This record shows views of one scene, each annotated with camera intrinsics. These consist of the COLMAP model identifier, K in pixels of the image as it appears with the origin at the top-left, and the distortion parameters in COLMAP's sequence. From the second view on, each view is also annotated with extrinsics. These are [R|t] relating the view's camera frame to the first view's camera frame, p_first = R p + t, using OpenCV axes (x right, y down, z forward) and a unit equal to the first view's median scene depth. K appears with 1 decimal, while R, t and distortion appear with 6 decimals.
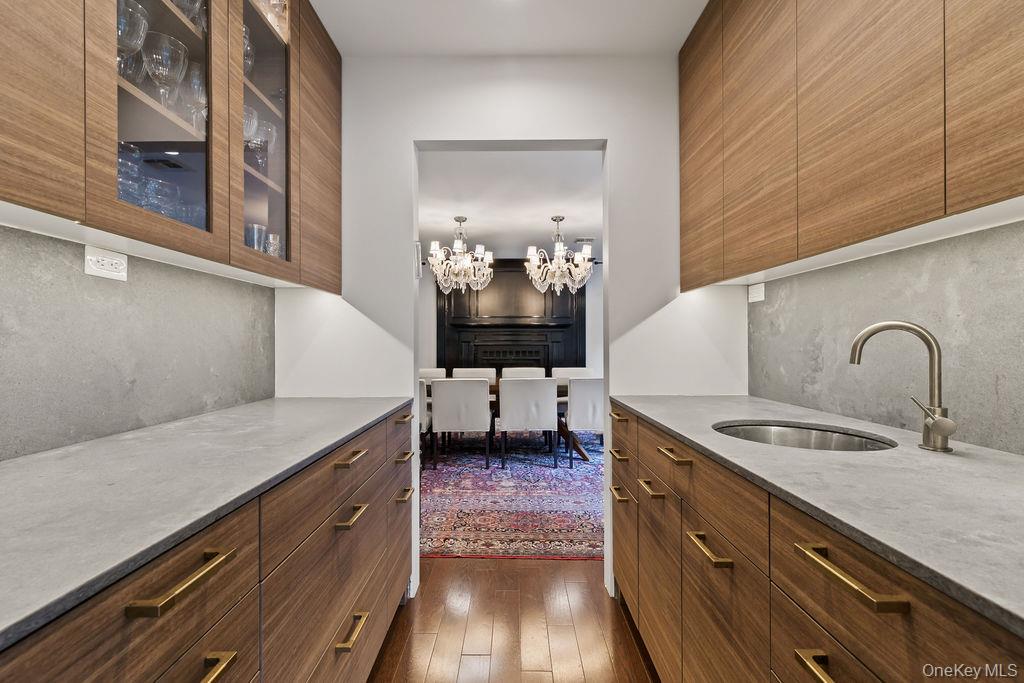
lens RADIAL K [[436.1, 0, 508.0], [0, 436.1, 340.5], [0, 0, 1]] dist [0.013784, 0.000331]
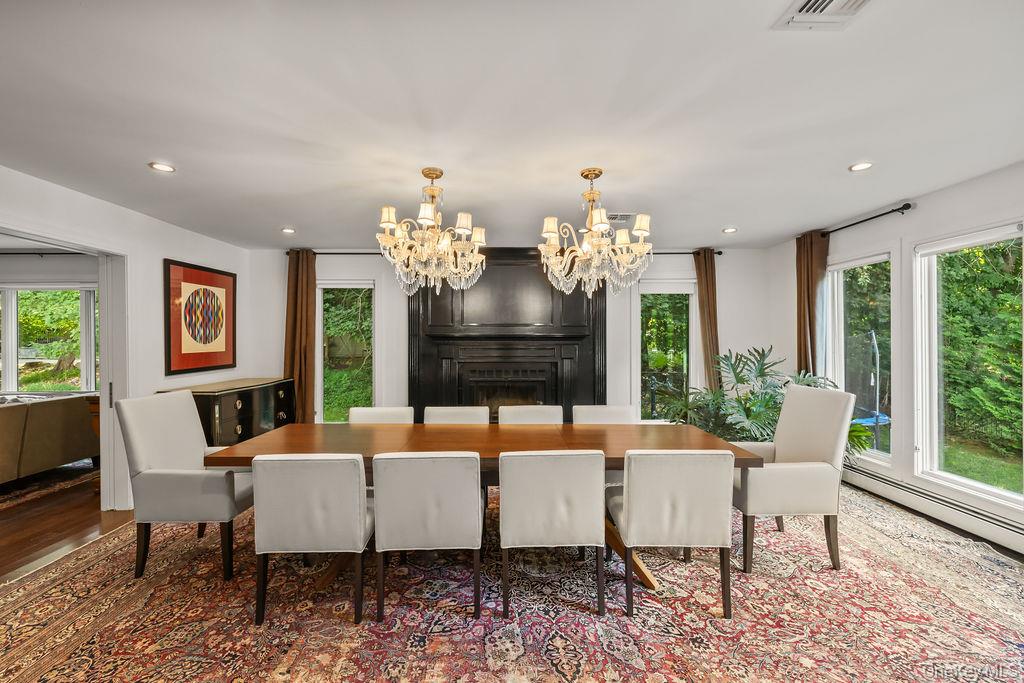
lens RADIAL K [[436.1, 0, 505.1], [0, 436.1, 341.0], [0, 0, 1]] dist [0.013784, 0.000331]
pose [[0.999757, 0.000237, 0.022025, -0.021460], [-0.000314, 0.999994, 0.003484, -0.047092], [-0.022024, -0.003490, 0.999751, 0.400091]]
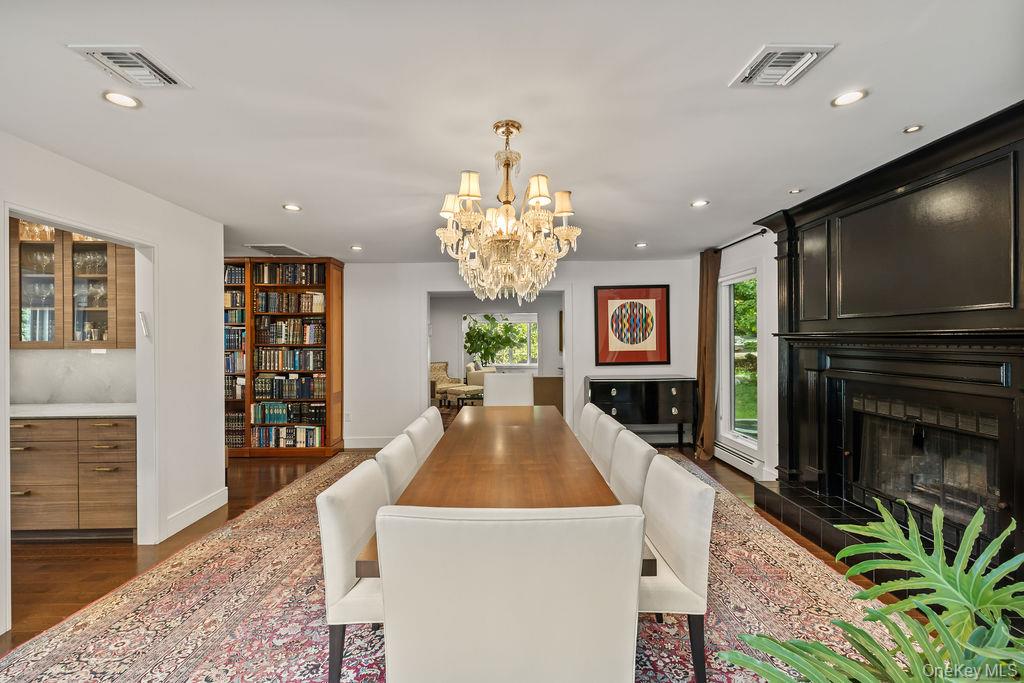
lens RADIAL K [[436.1, 0, 504.7], [0, 436.1, 341.6], [0, 0, 1]] dist [0.013784, 0.000331]
pose [[0.007978, 0.004882, -0.999956, 0.601881], [0.010448, 0.999933, 0.004966, -0.054952], [0.999914, -0.010488, 0.007927, 1.019916]]
